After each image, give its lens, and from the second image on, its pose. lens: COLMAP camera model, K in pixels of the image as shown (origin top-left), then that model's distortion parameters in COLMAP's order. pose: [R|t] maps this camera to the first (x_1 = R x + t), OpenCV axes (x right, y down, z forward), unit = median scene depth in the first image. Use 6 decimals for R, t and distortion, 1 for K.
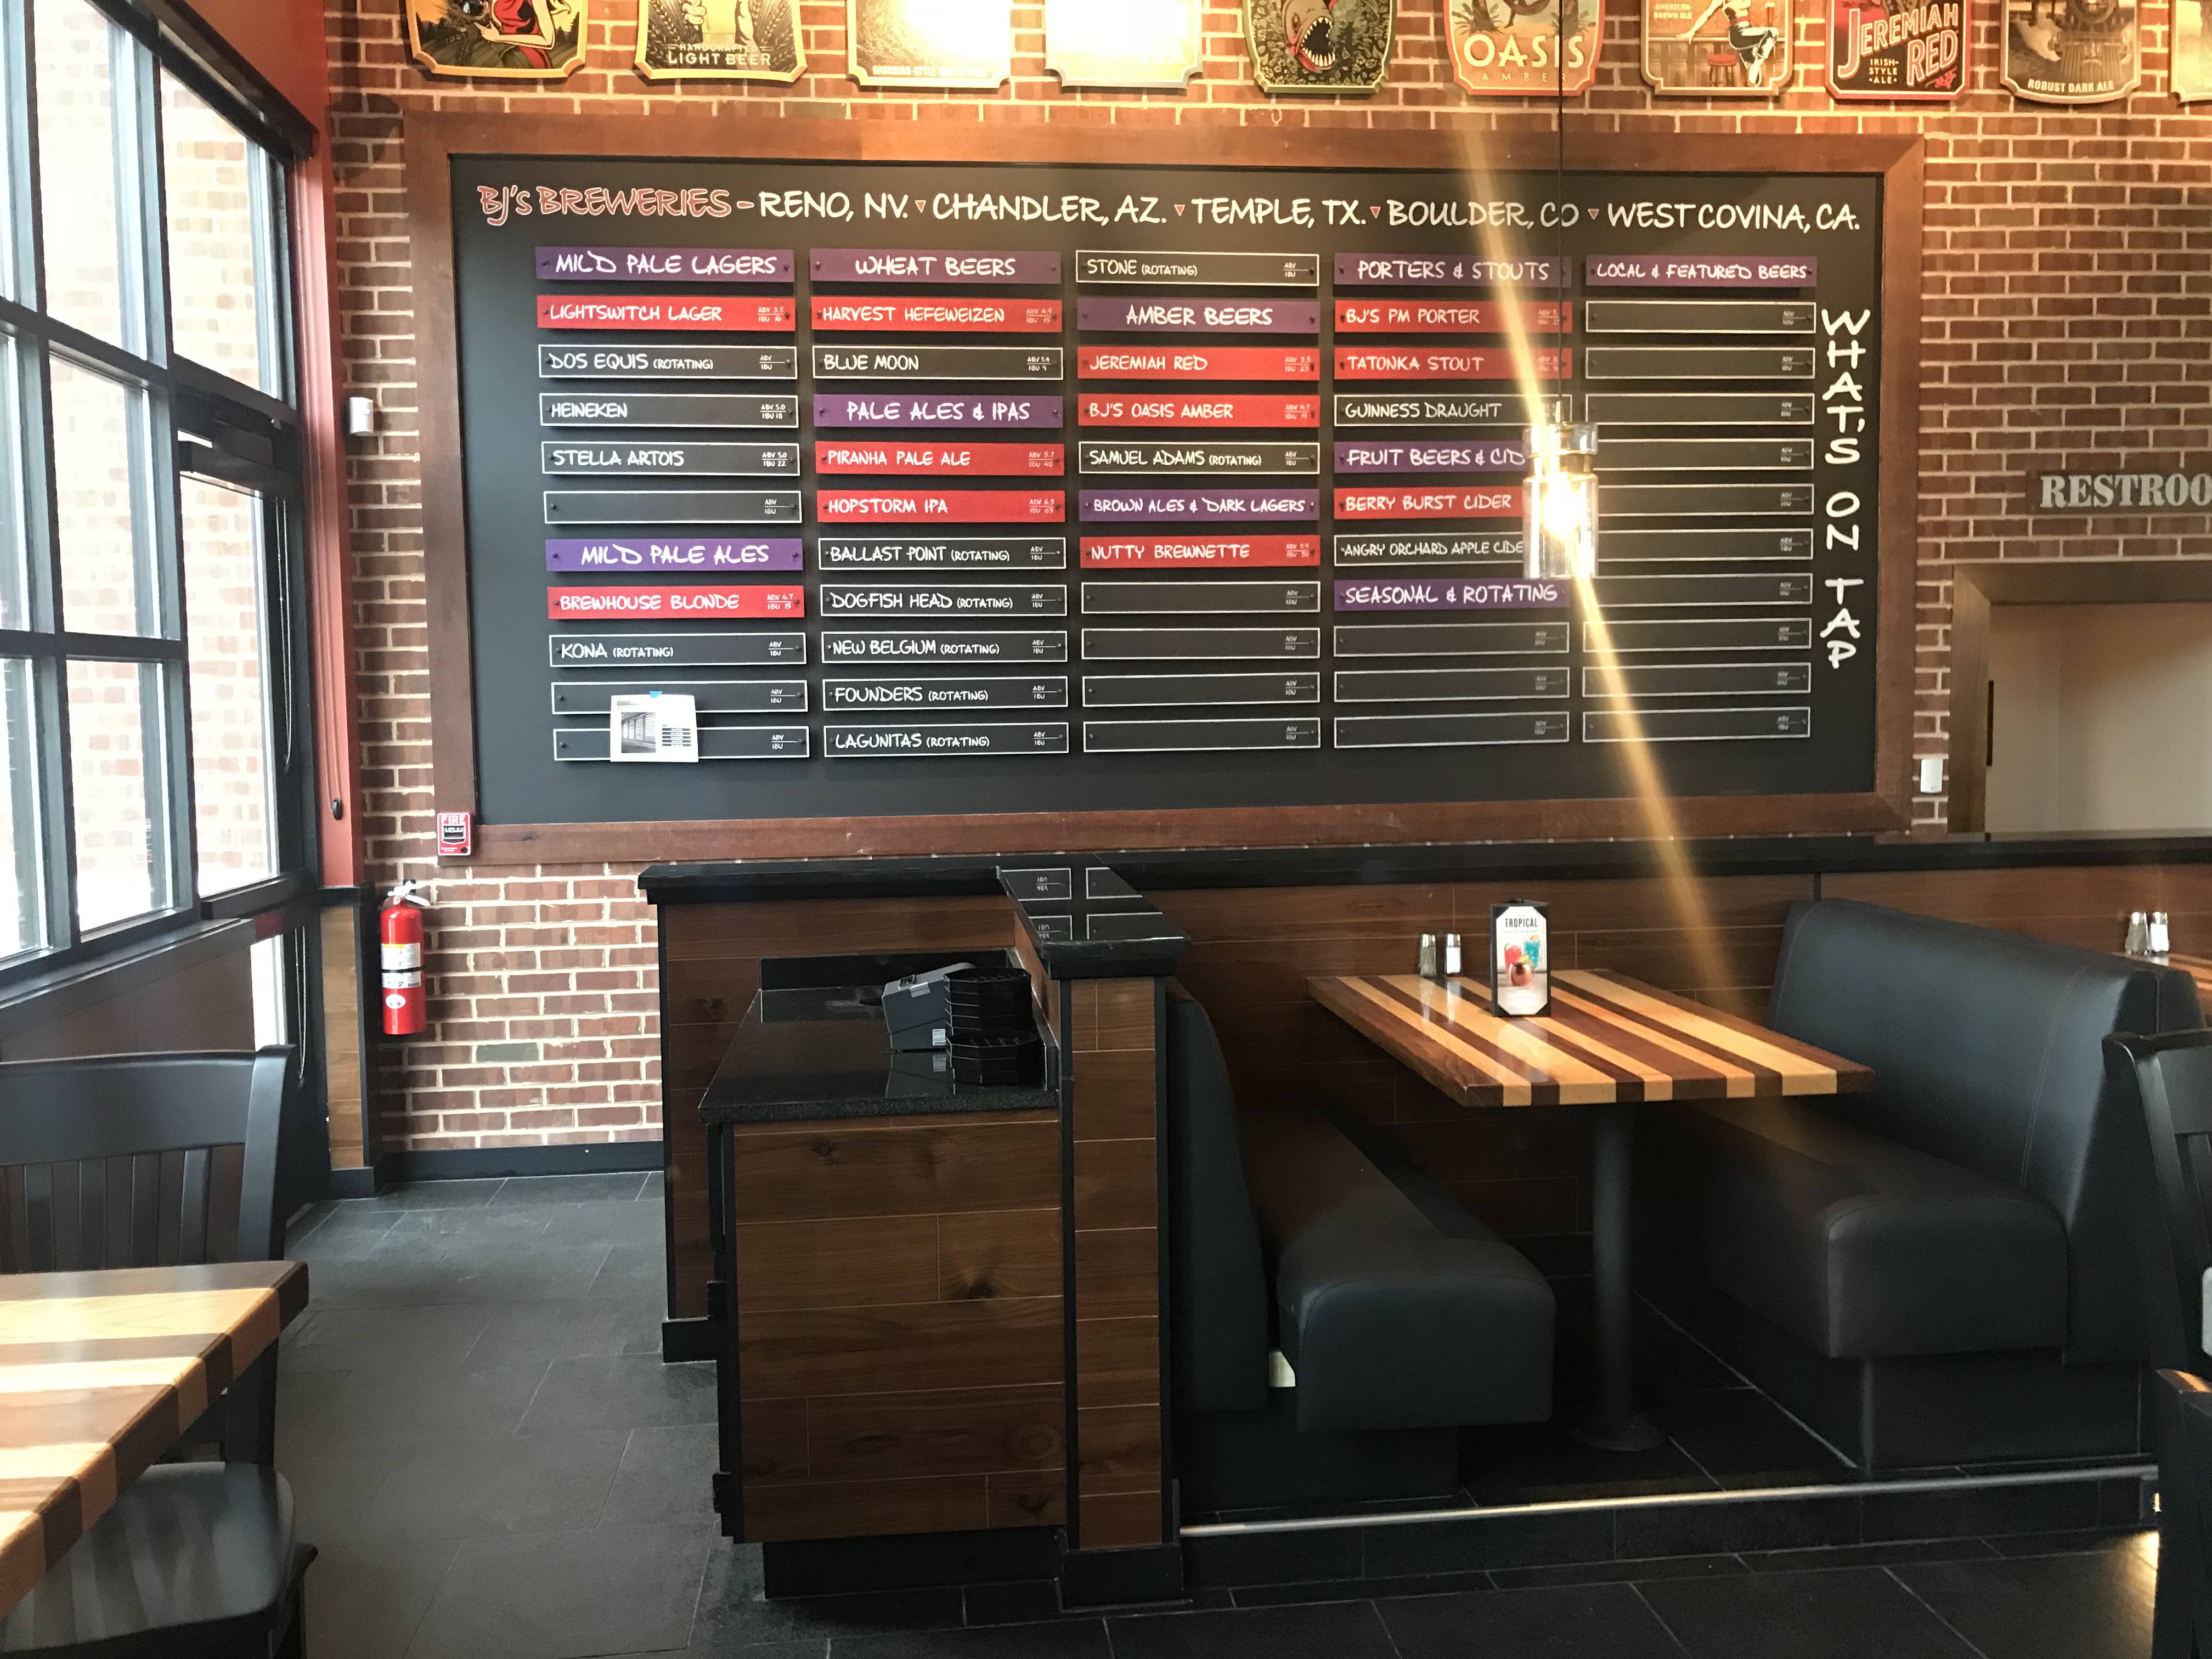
lens RADIAL K [[1826.6, 0, 1108.6], [0, 1826.6, 826.9], [0, 0, 1]] dist [0.022301, -0.003993]
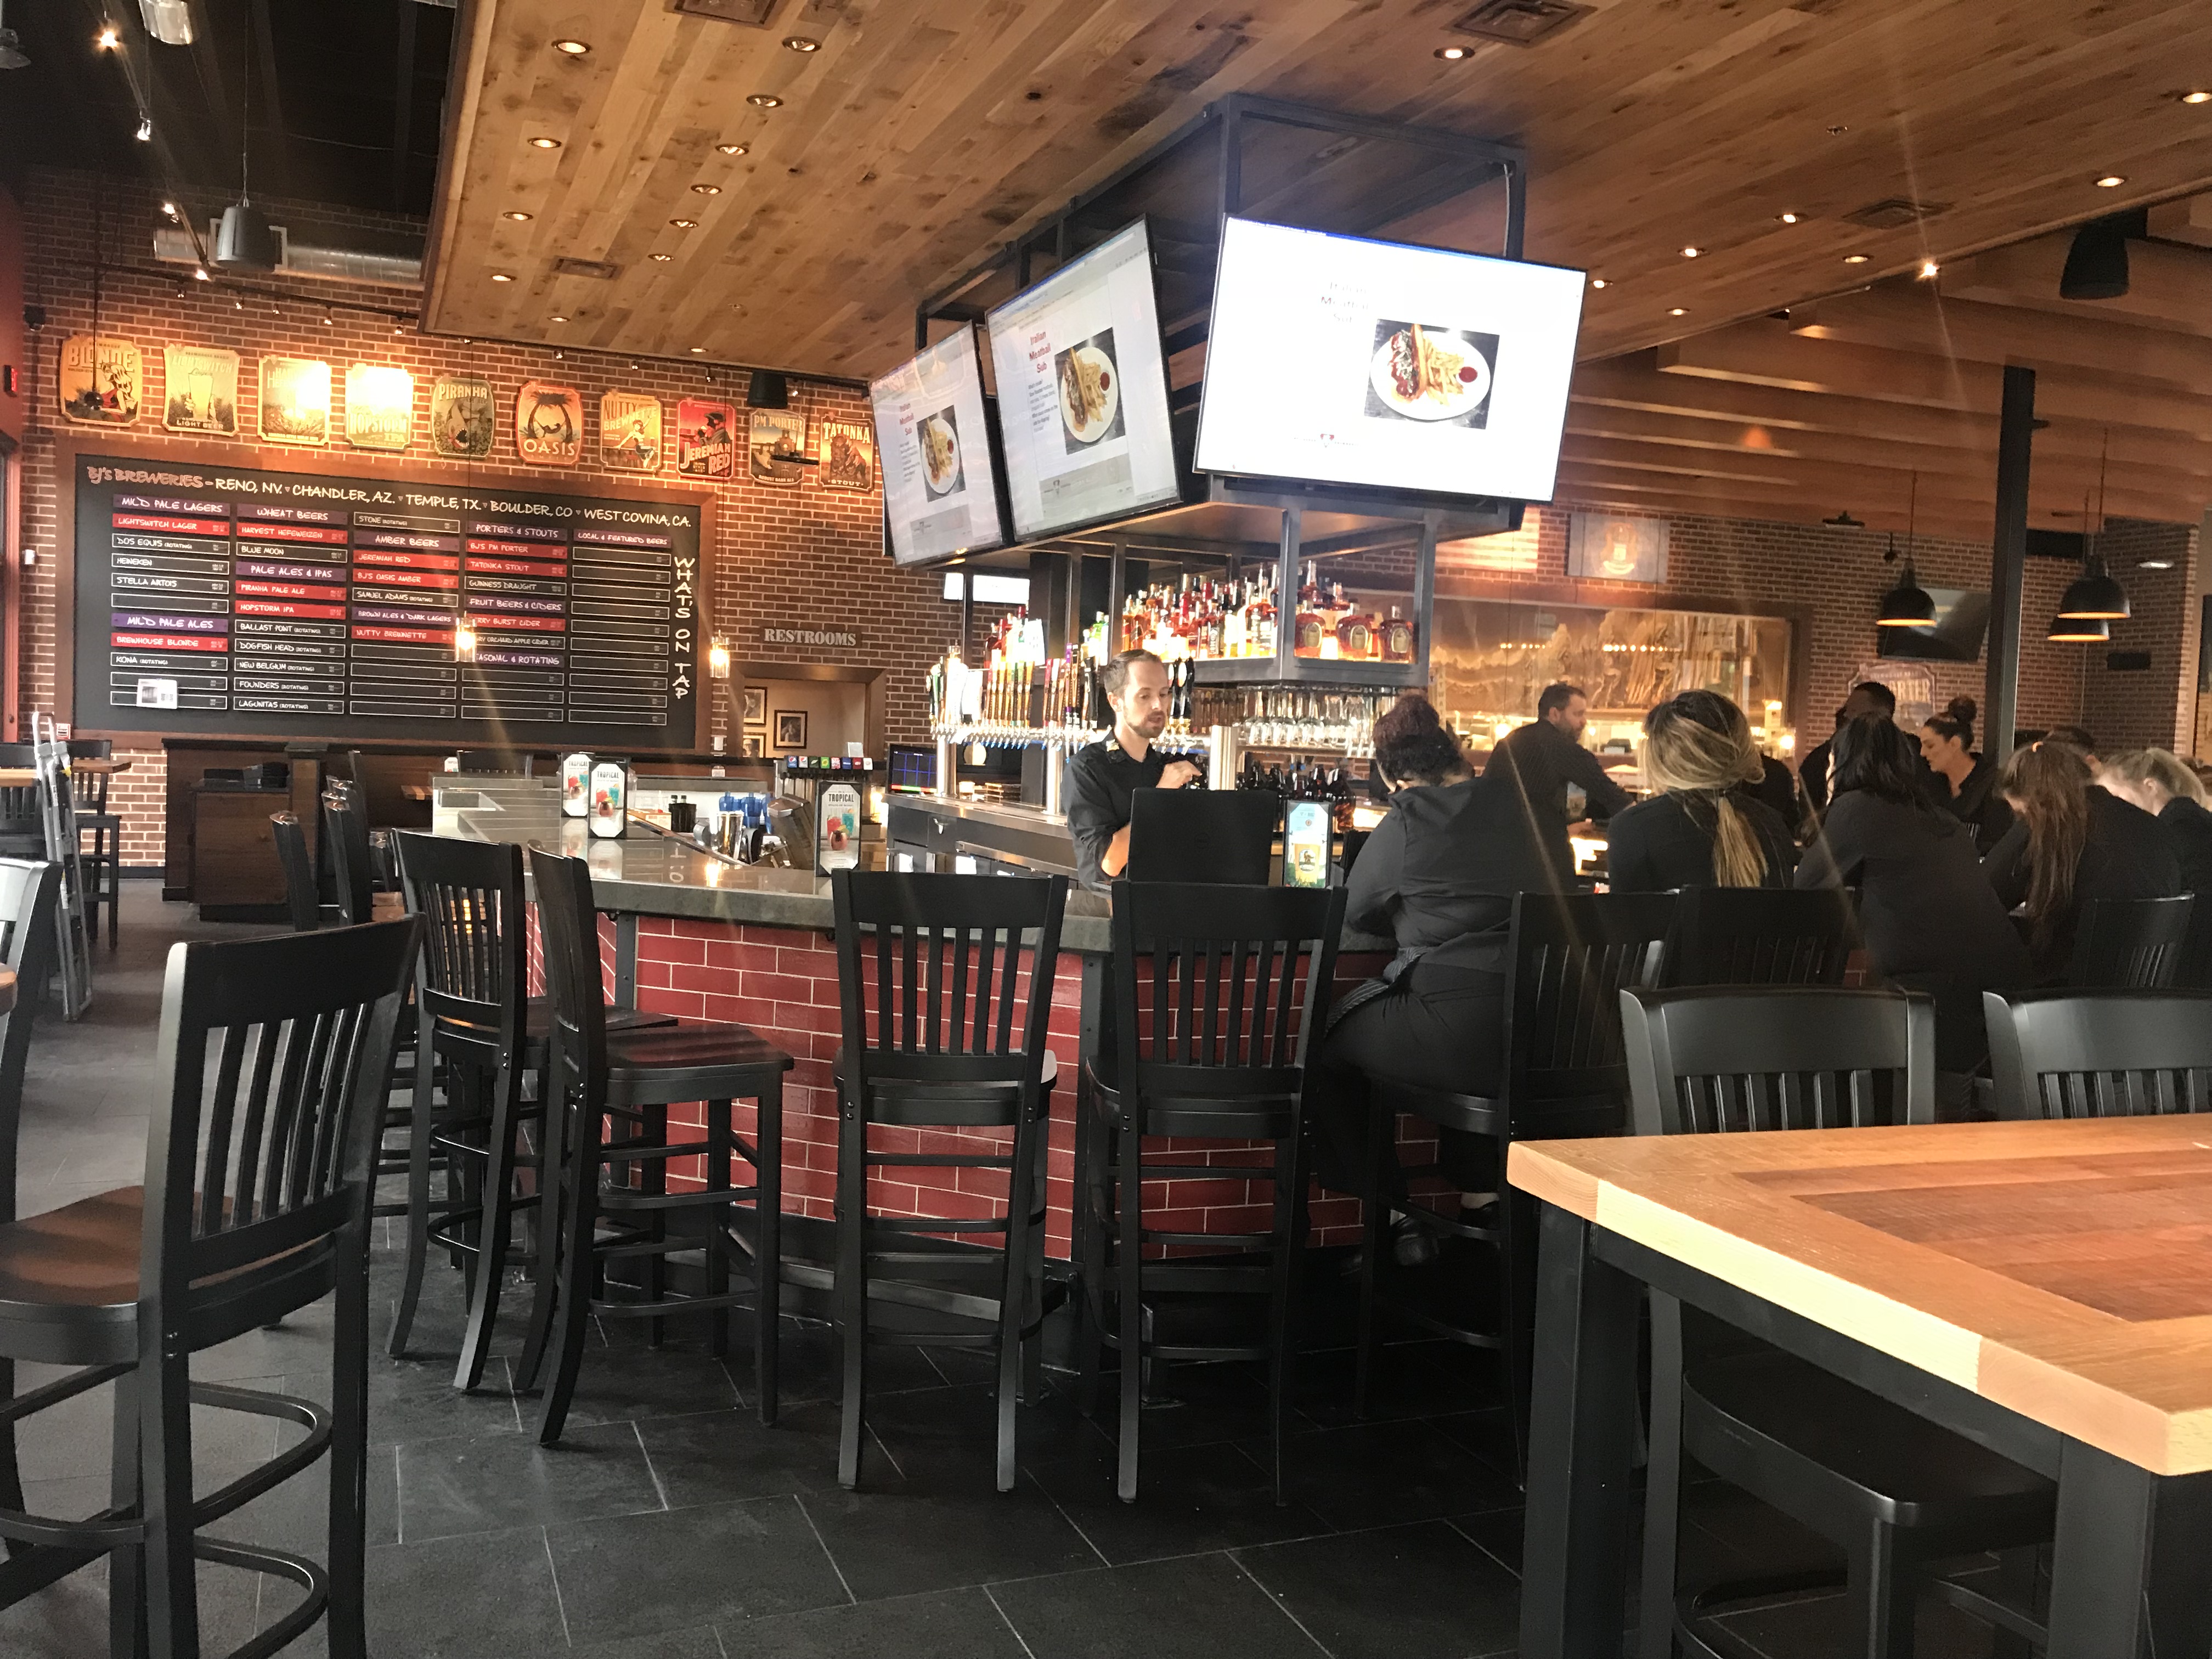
lens RADIAL K [[1826.6, 0, 1092.4], [0, 1826.6, 824.3], [0, 0, 1]] dist [0.022301, -0.003993]
pose [[0.962591, 0.040324, 0.267942, 0.294983], [-0.036132, 0.999136, -0.020560, 0.123020], [-0.268540, 0.010109, 0.963216, -1.653384]]
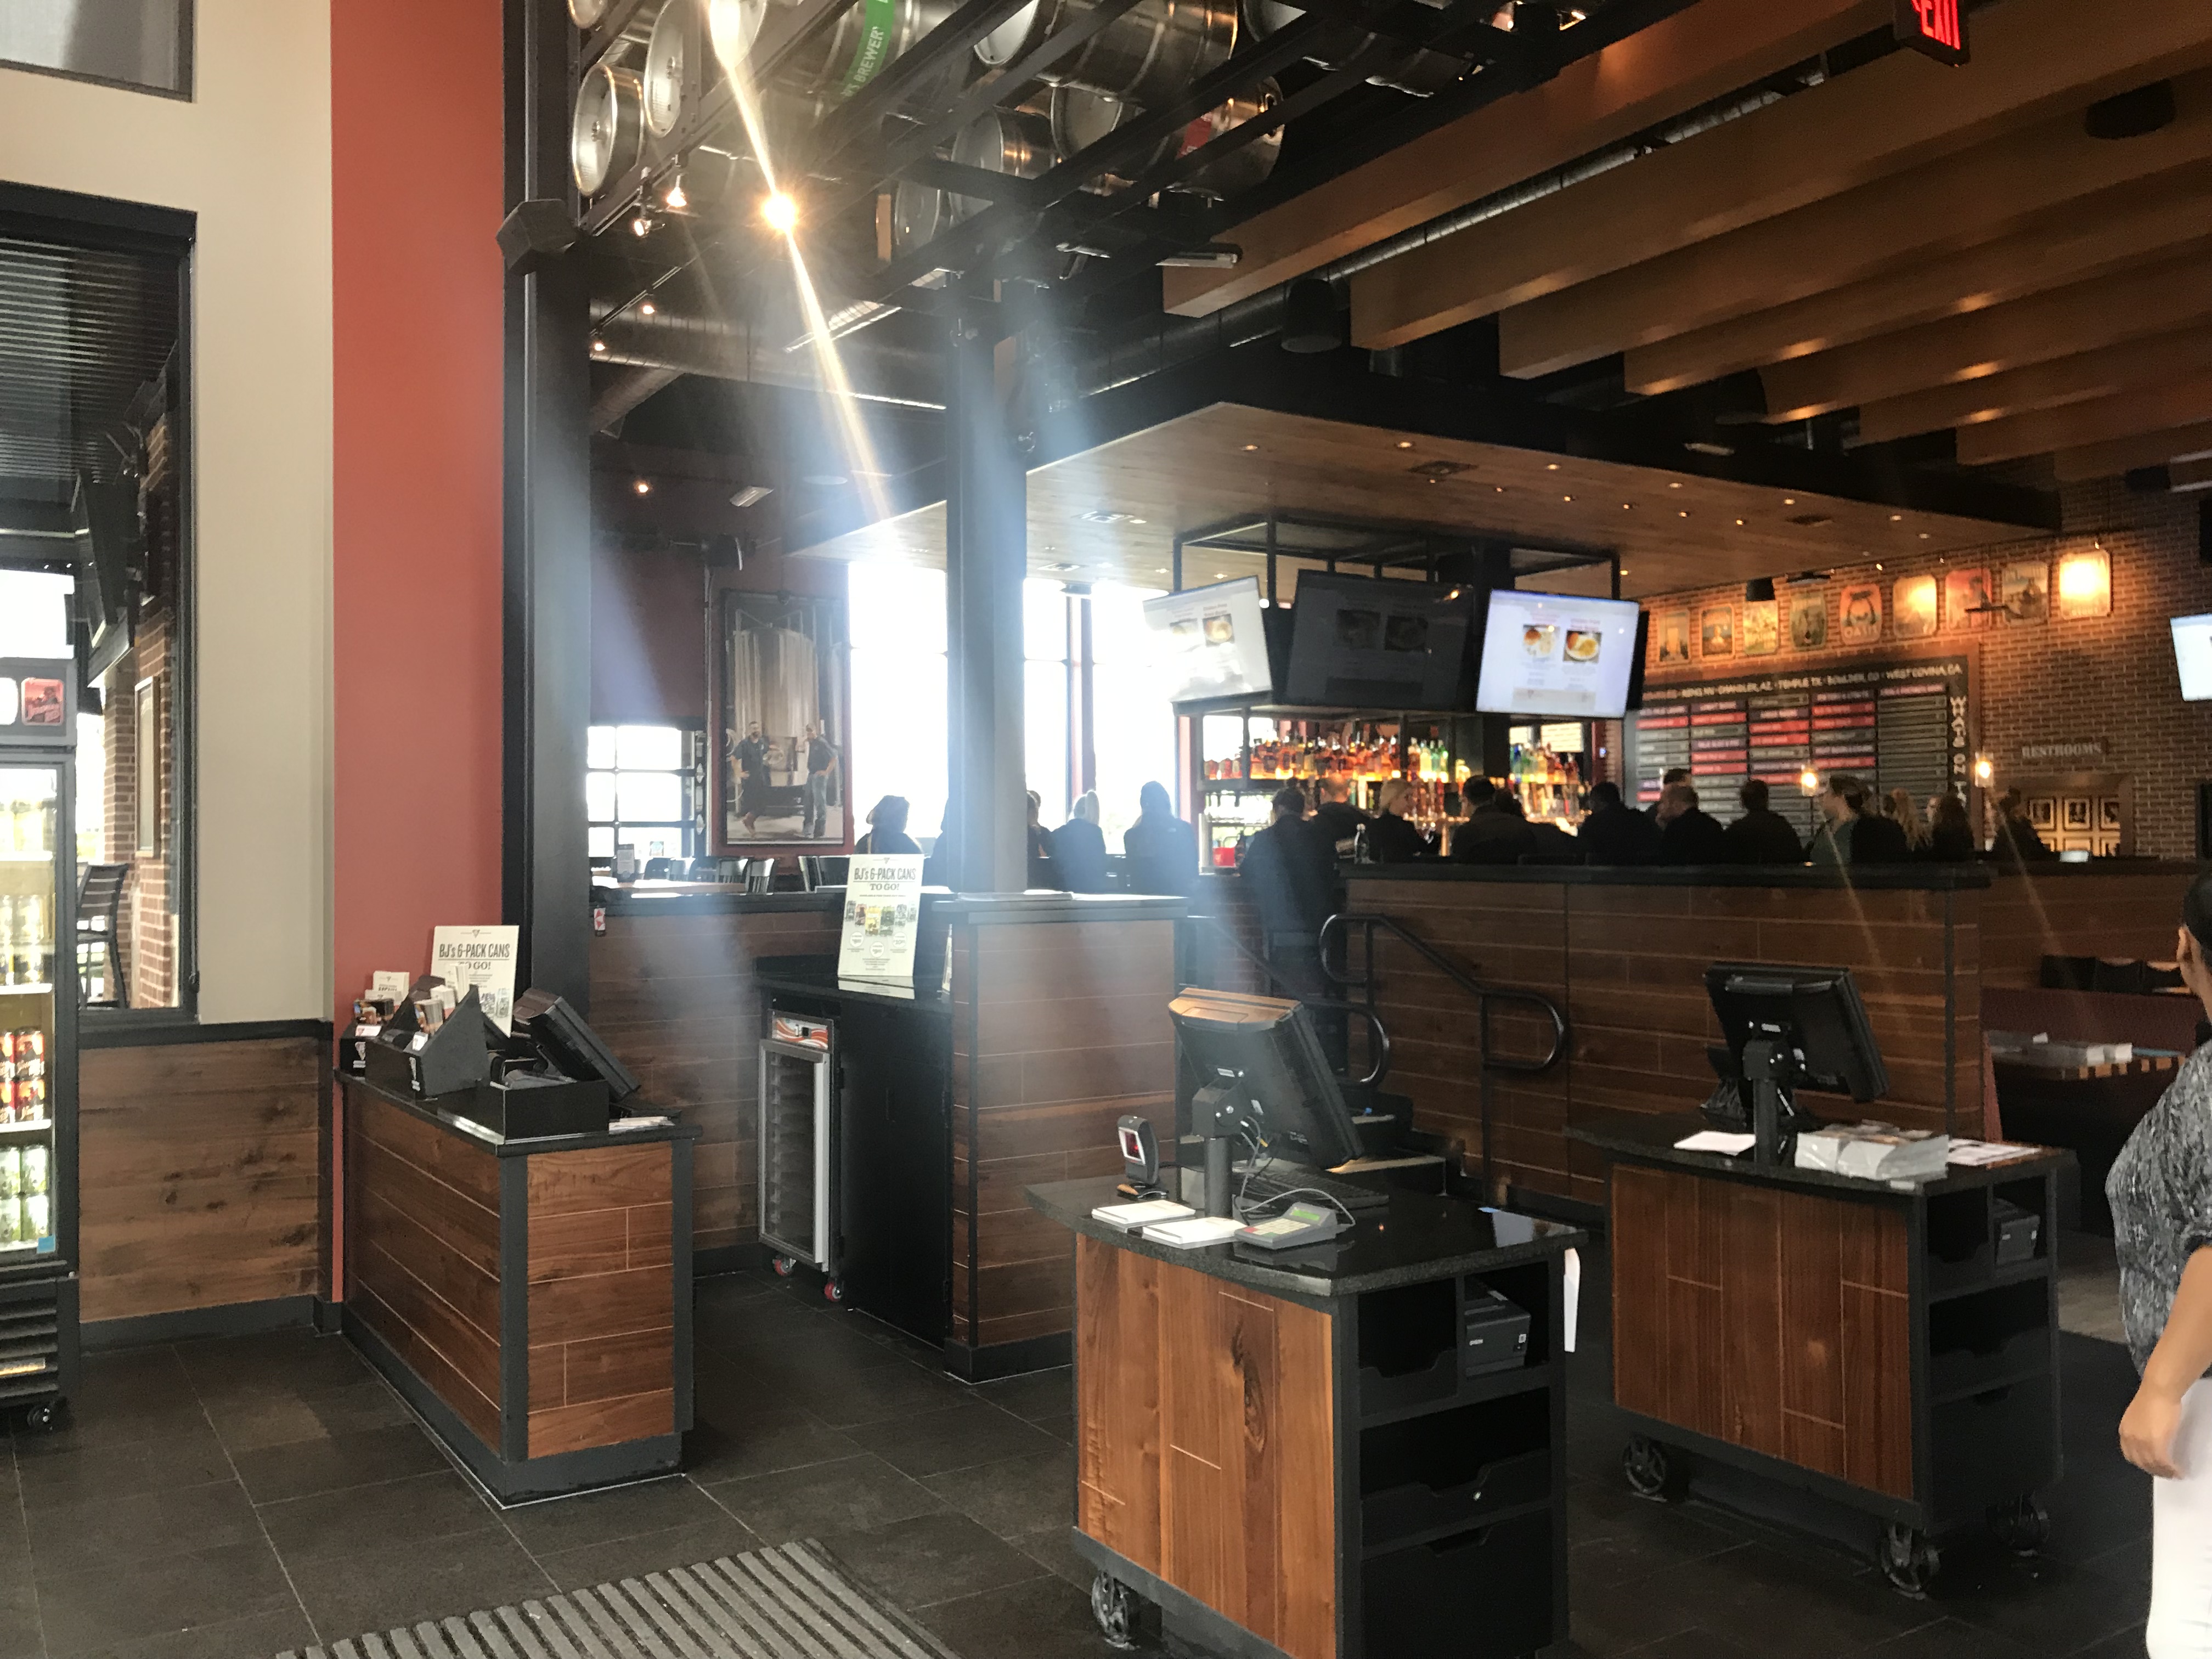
lens RADIAL K [[1826.6, 0, 1101.6], [0, 1826.6, 824.8], [0, 0, 1]] dist [0.022301, -0.003993]
pose [[0.447402, 0.002034, -0.894331, 2.676874], [-0.071569, 0.996872, -0.033536, 0.152700], [0.891465, 0.079011, 0.446148, -1.772184]]
